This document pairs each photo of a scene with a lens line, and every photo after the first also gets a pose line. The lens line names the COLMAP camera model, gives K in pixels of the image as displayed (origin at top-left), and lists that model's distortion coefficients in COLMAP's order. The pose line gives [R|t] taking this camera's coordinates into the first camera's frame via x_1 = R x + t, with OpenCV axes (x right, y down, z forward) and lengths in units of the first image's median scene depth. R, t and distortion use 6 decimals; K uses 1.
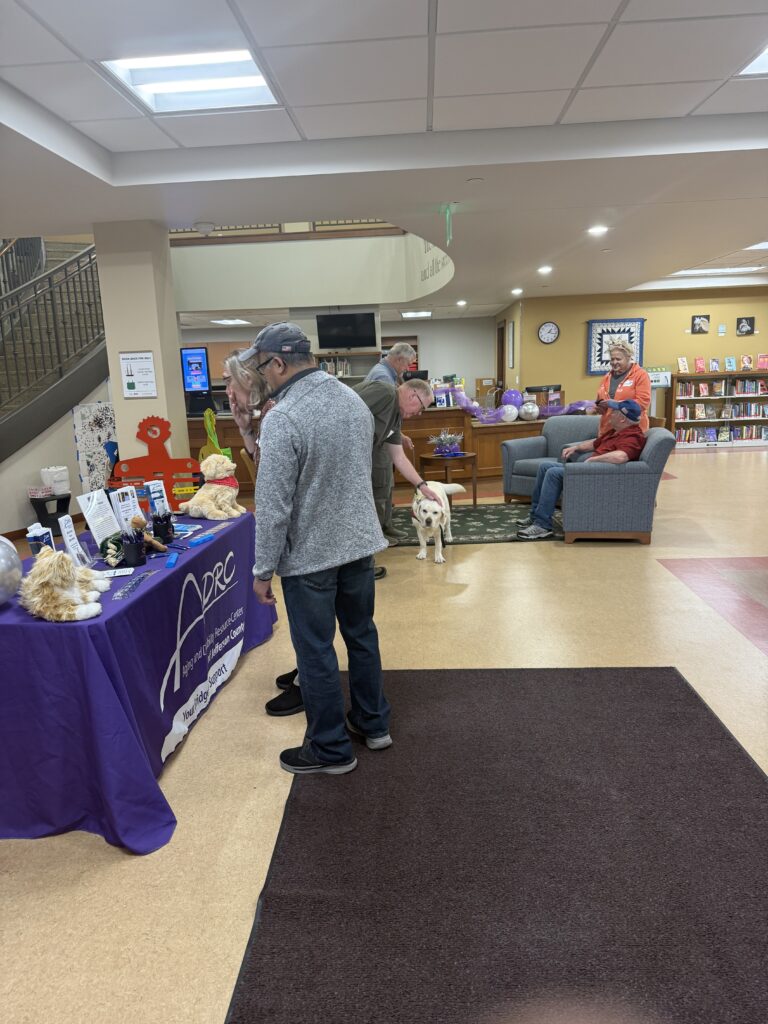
lens RADIAL K [[714.6, 0, 384.0], [0, 714.6, 512.0], [0, 0, 1]] dist [0.099759, -0.244990]
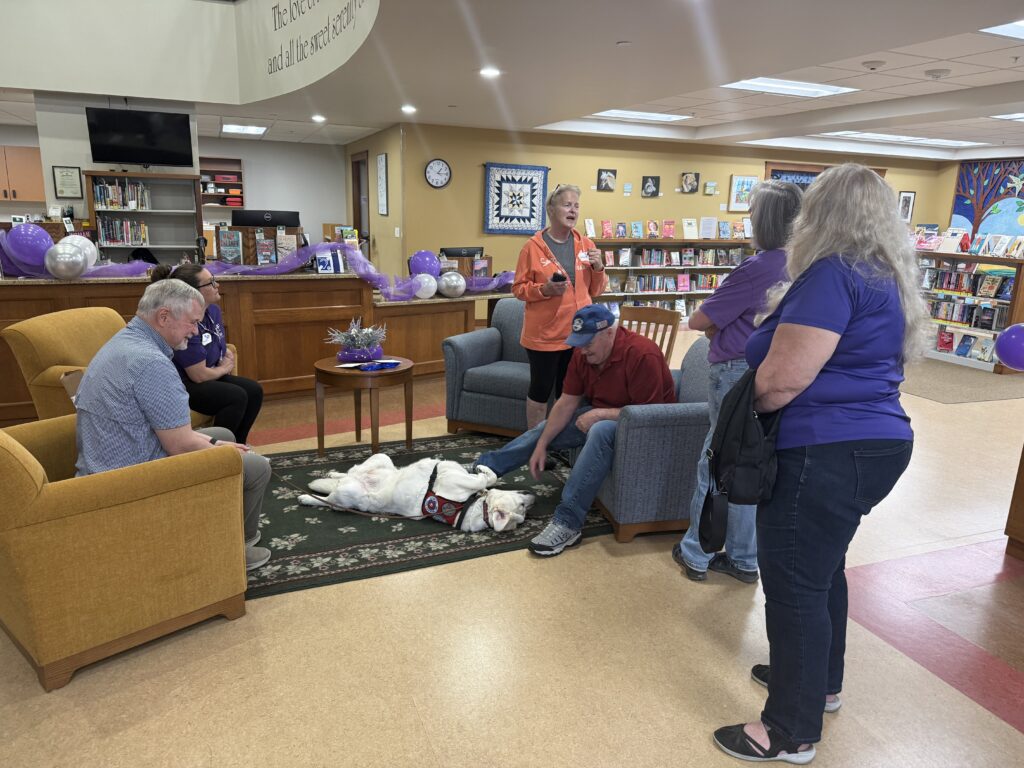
lens RADIAL K [[714.8, 0, 507.9], [0, 714.8, 387.7], [0, 0, 1]] dist [0.086729, -0.122144]
pose [[0.906047, -0.030742, 0.422059, -0.035308], [0.012982, 0.998908, 0.044890, -0.055060], [-0.422978, -0.035193, 0.905456, 0.269427]]
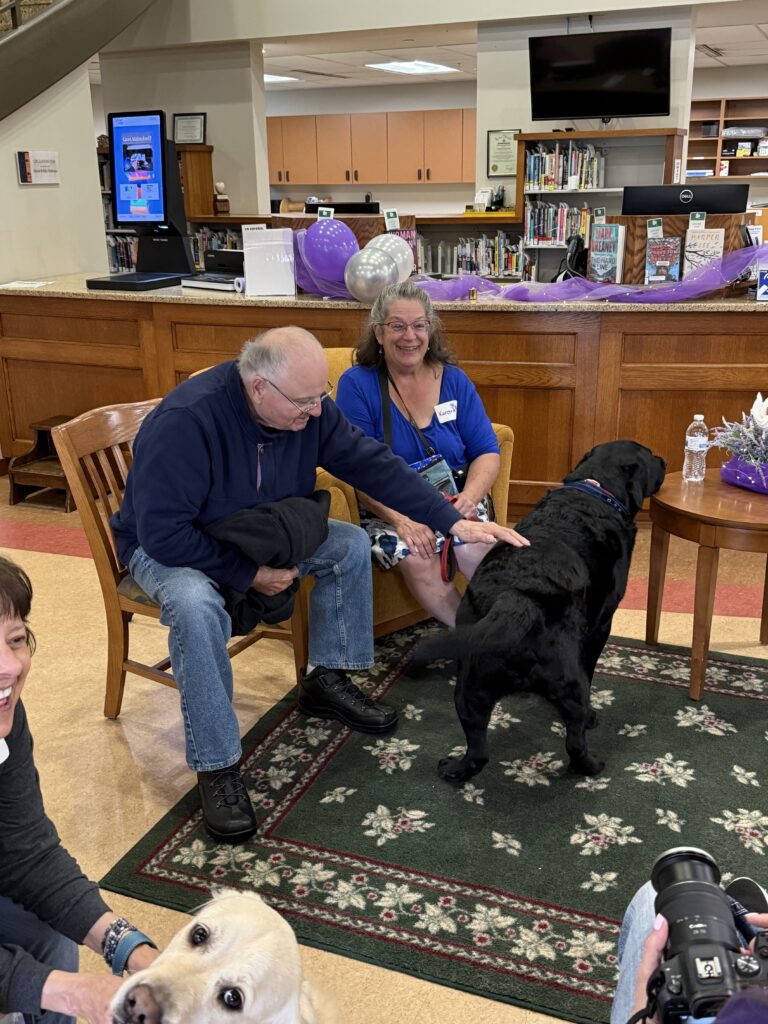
lens RADIAL K [[1006.7, 0, 379.2], [0, 1006.7, 531.0], [0, 0, 1]] dist [0.154431, -0.375740]
pose [[0.928800, 0.146062, -0.340582, 0.066090], [-0.092669, 0.981394, 0.168163, -0.079951], [0.358807, -0.124628, 0.925054, 0.368743]]
